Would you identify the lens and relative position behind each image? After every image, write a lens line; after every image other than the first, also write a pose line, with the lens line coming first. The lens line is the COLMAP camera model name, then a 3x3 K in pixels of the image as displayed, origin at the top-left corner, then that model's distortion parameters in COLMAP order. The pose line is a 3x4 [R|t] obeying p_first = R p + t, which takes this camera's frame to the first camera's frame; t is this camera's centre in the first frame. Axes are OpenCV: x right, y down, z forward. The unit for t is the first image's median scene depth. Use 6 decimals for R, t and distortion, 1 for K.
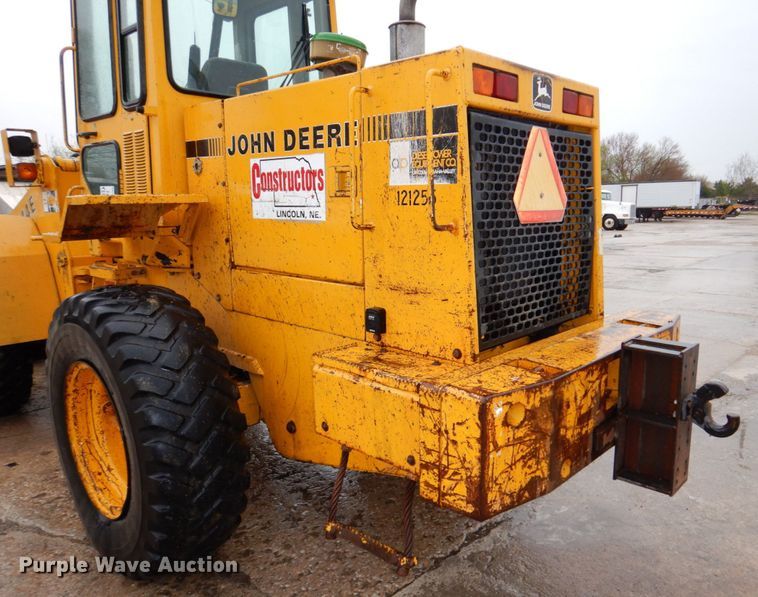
lens RADIAL K [[584.3, 0, 410.5], [0, 584.3, 308.4], [0, 0, 1]] dist [0.006198, -0.000855]
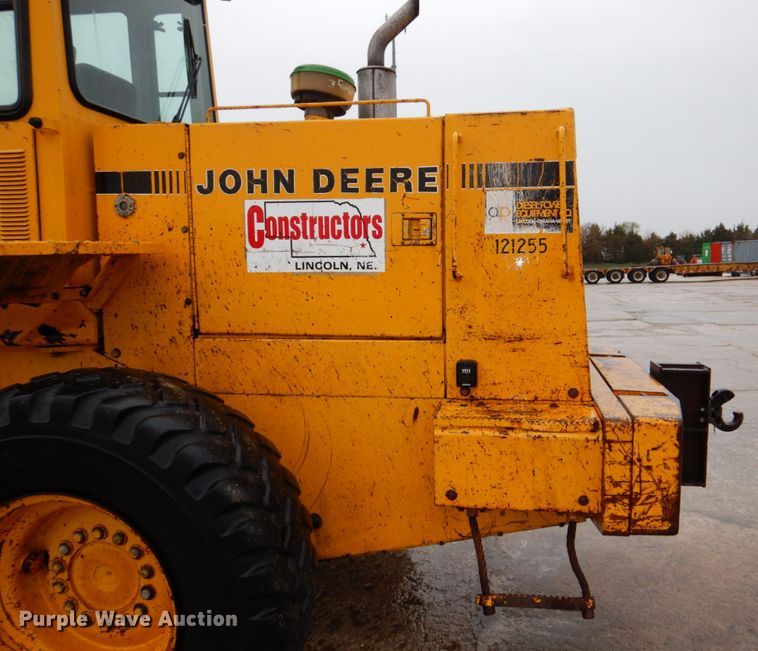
lens RADIAL K [[614.7, 0, 428.4], [0, 614.7, 327.5], [0, 0, 1]] dist [0.008307, -0.001671]
pose [[0.820501, -0.064060, 0.568045, -0.638135], [0.107854, 0.993202, -0.043782, -0.016190], [-0.561378, 0.097189, 0.821832, 0.192603]]
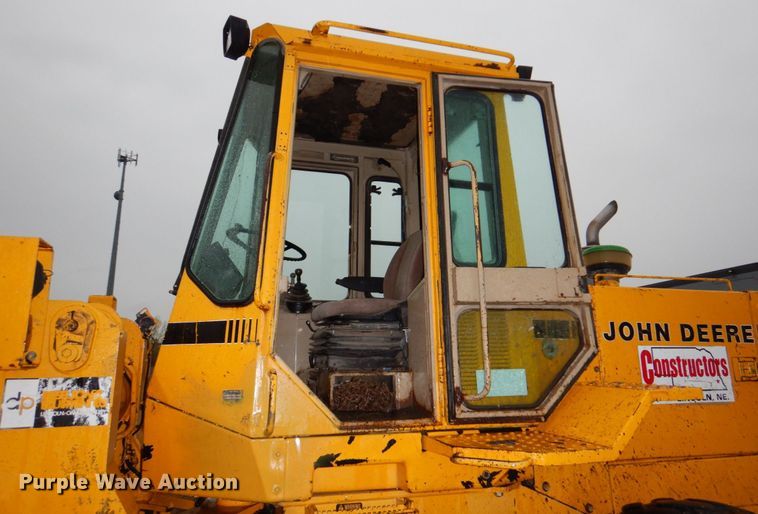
lens RADIAL K [[523.8, 0, 380.4], [0, 523.8, 230.5], [0, 0, 1]] dist [-0.005042, -0.000822]
pose [[0.531843, 0.207861, 0.820937, -1.509167], [0.159134, 0.927608, -0.337965, -0.231389], [-0.831757, 0.310383, 0.460264, 1.008602]]
